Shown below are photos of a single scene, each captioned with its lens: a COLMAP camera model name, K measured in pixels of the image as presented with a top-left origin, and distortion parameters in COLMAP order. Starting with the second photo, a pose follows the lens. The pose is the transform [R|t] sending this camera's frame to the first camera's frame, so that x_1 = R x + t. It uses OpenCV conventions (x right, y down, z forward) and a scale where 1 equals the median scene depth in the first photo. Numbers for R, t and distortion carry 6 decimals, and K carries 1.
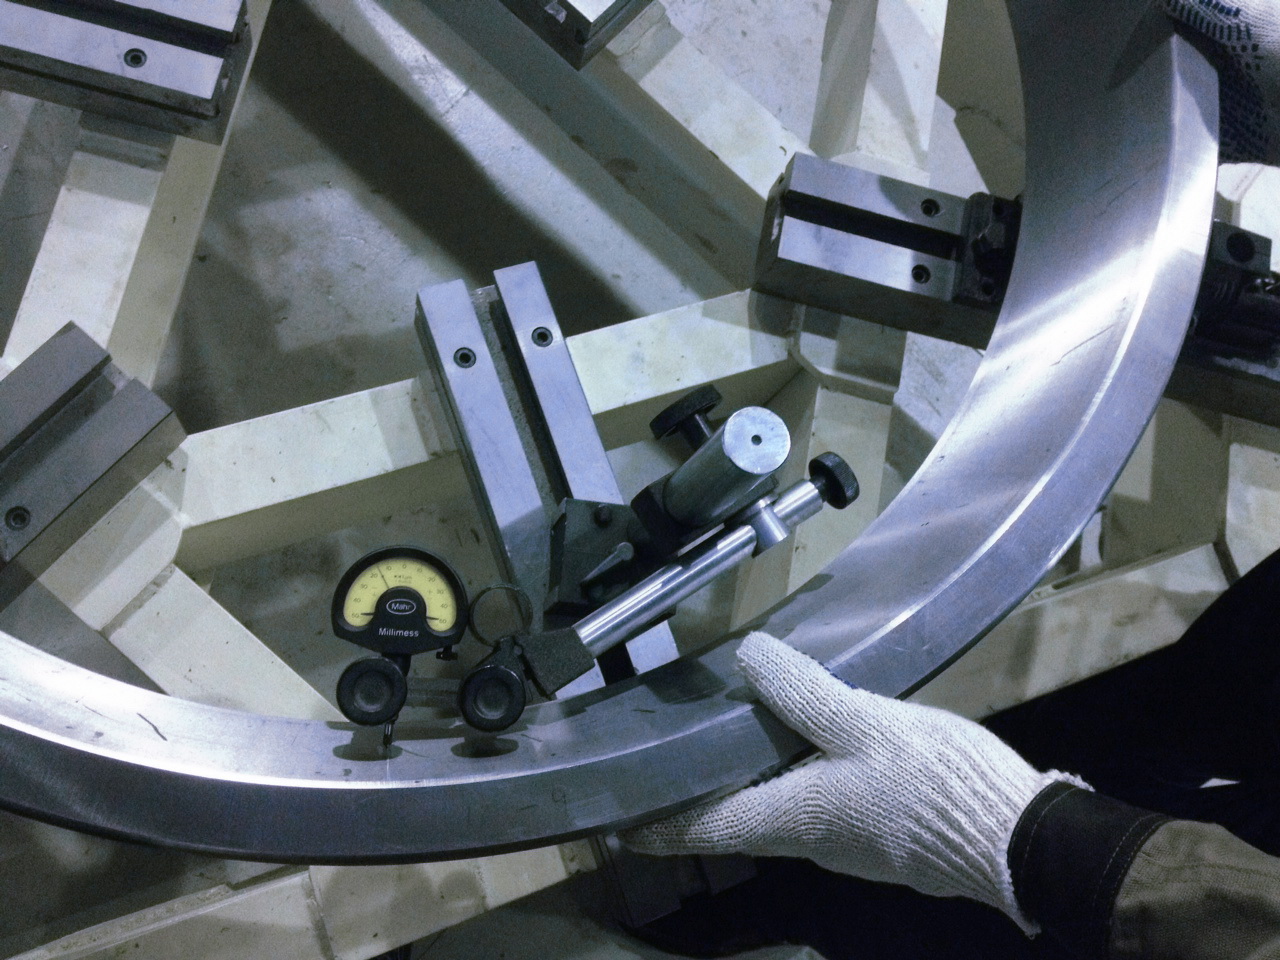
lens RADIAL K [[1104.6, 0, 638.3], [0, 1104.6, 479.8], [0, 0, 1]] dist [0.013827, -0.004178]
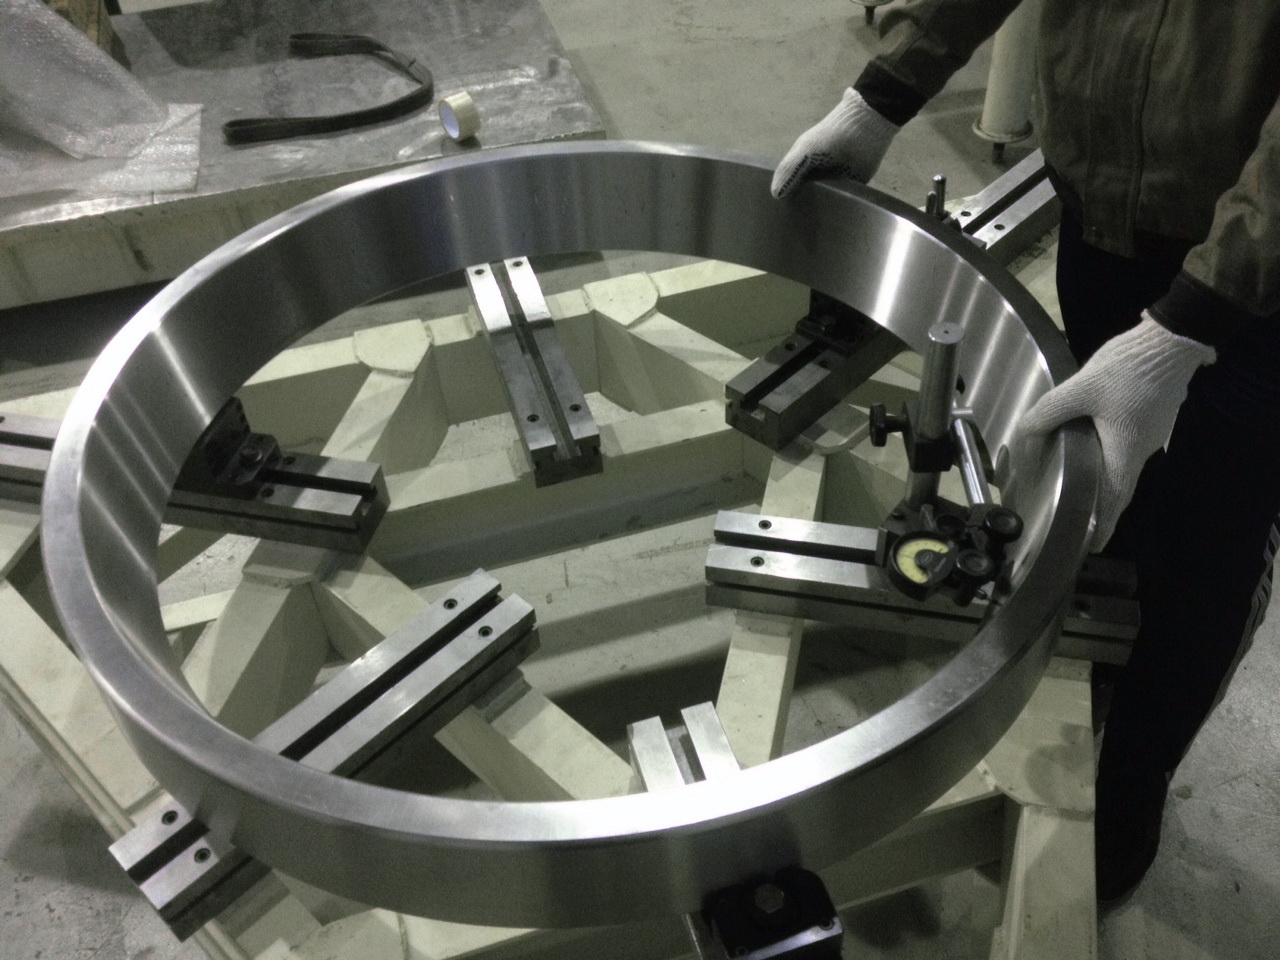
lens RADIAL K [[1104.6, 0, 640.3], [0, 1104.6, 478.2], [0, 0, 1]] dist [0.013827, -0.004178]
pose [[0.515938, -0.727757, 0.451860, -1.188860], [0.855671, 0.462733, -0.231743, 0.073521], [-0.040438, 0.506209, 0.861462, -0.563431]]
